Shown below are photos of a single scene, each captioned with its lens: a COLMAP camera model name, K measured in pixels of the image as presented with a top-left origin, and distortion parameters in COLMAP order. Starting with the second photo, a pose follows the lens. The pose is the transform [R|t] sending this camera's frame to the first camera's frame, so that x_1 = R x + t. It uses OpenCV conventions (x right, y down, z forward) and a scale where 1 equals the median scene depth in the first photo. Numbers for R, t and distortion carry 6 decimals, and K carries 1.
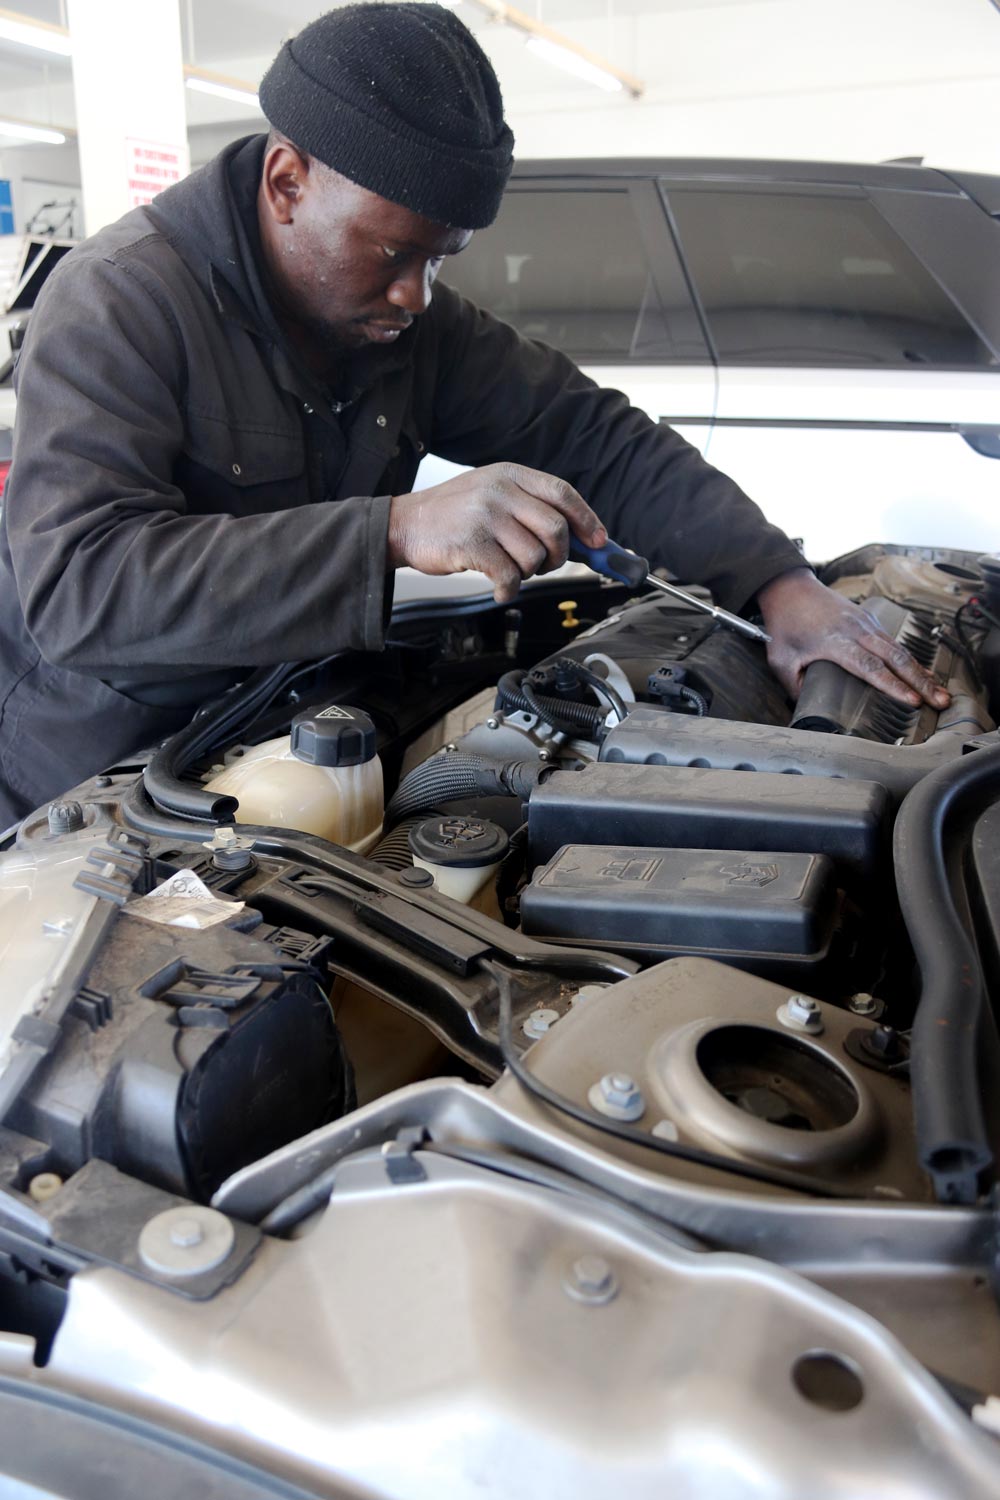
lens RADIAL K [[1268.9, 0, 500.6], [0, 1268.9, 728.2], [0, 0, 1]] dist [-0.142144, 0.115652]
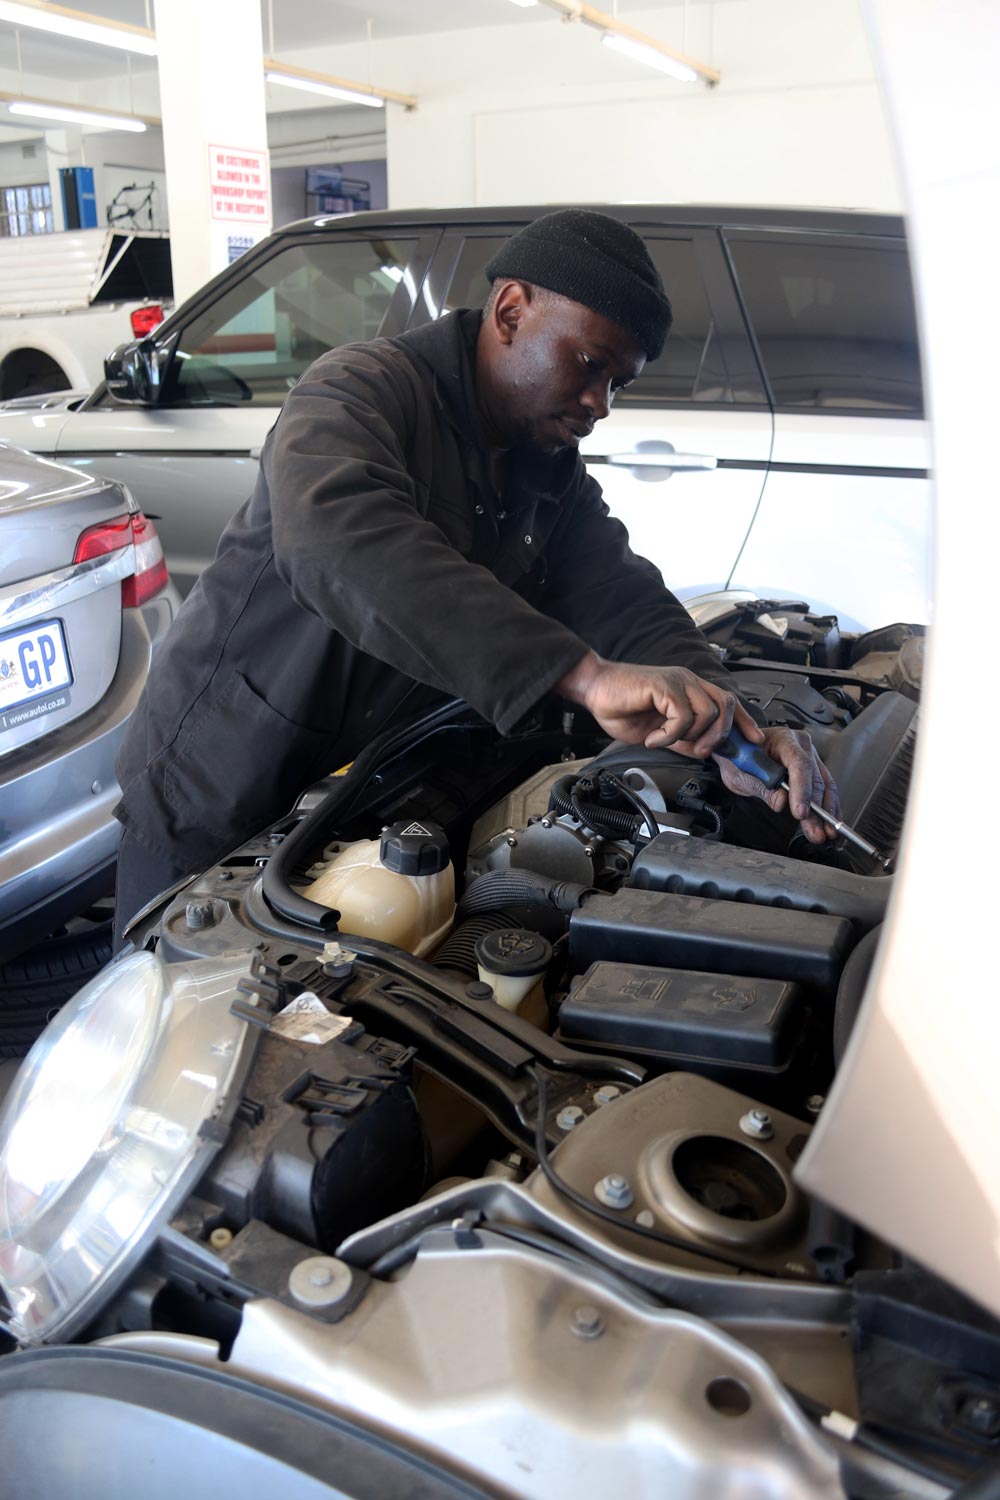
lens RADIAL K [[1268.9, 0, 500.6], [0, 1268.9, 728.2], [0, 0, 1]] dist [-0.142144, 0.115652]
pose [[0.998426, 0.016789, -0.053508, 0.023909], [-0.015788, 0.999694, 0.019065, -0.215663], [0.053812, -0.018190, 0.998385, -0.354184]]
